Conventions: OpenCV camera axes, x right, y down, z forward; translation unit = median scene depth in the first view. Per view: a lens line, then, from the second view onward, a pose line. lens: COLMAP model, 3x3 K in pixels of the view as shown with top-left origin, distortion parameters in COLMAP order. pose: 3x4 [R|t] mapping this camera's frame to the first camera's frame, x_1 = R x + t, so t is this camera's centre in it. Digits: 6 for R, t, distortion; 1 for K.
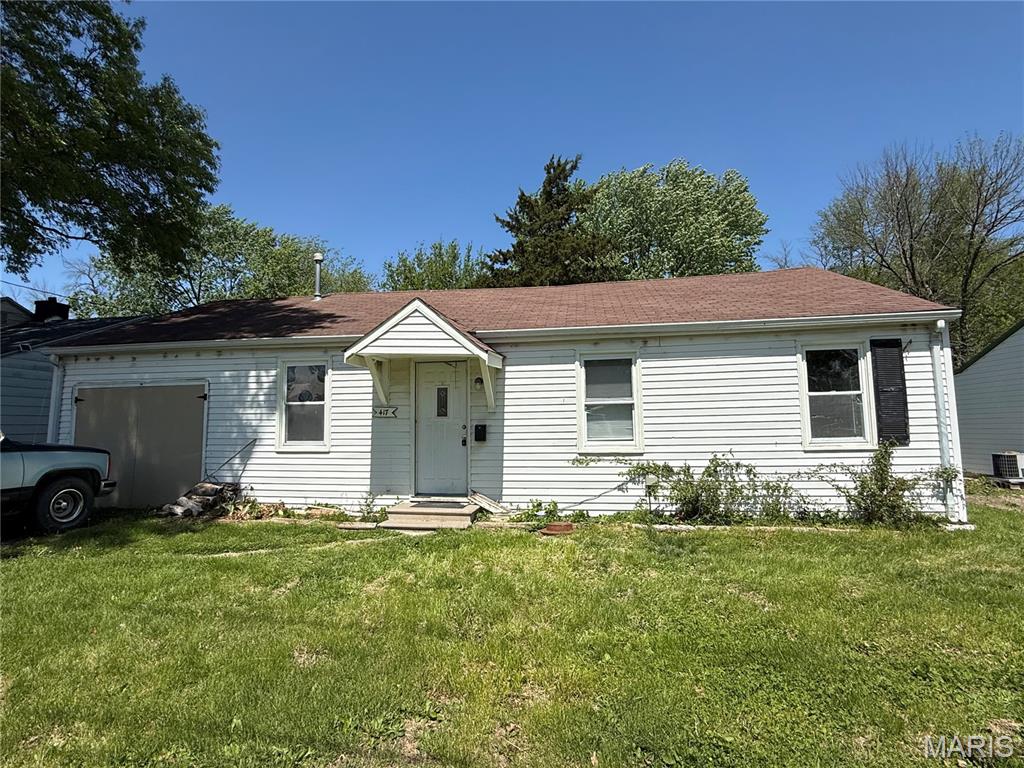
lens RADIAL K [[500.2, 0, 507.4], [0, 500.2, 380.9], [0, 0, 1]] dist [-0.004155, -0.001452]
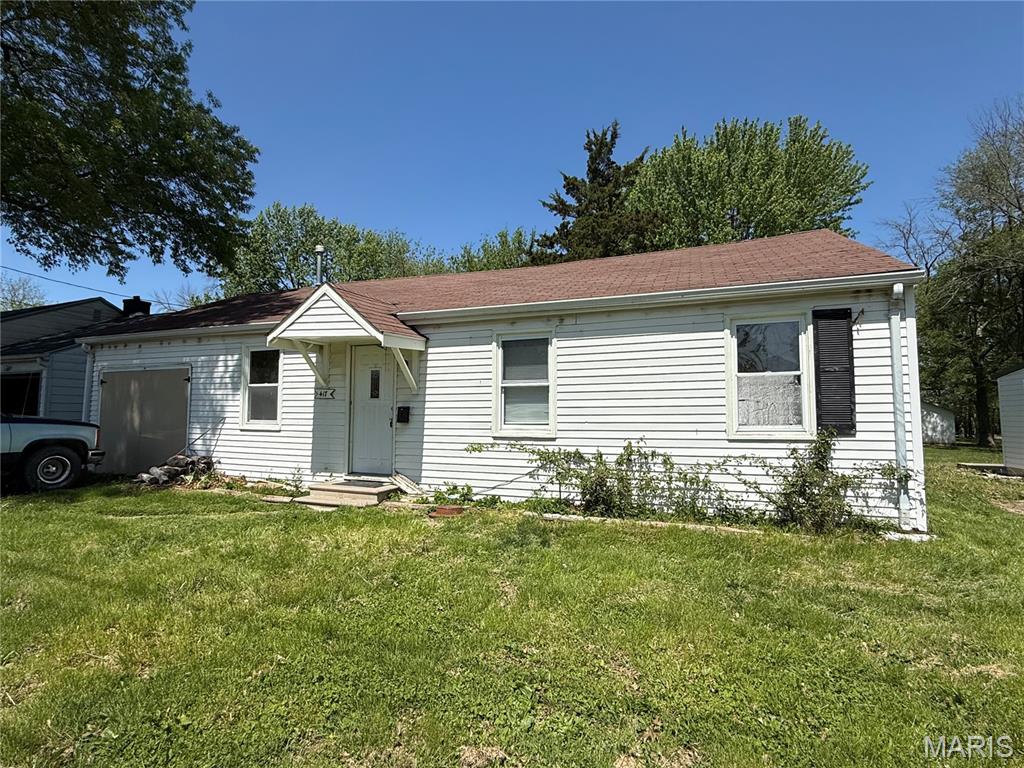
lens RADIAL K [[500.2, 0, 507.4], [0, 500.2, 380.9], [0, 0, 1]] dist [-0.004155, -0.001452]
pose [[0.979012, 0.001331, -0.203798, 0.369369], [0.003342, 0.999739, 0.022586, 0.014622], [0.203775, -0.022793, 0.978752, 0.060695]]
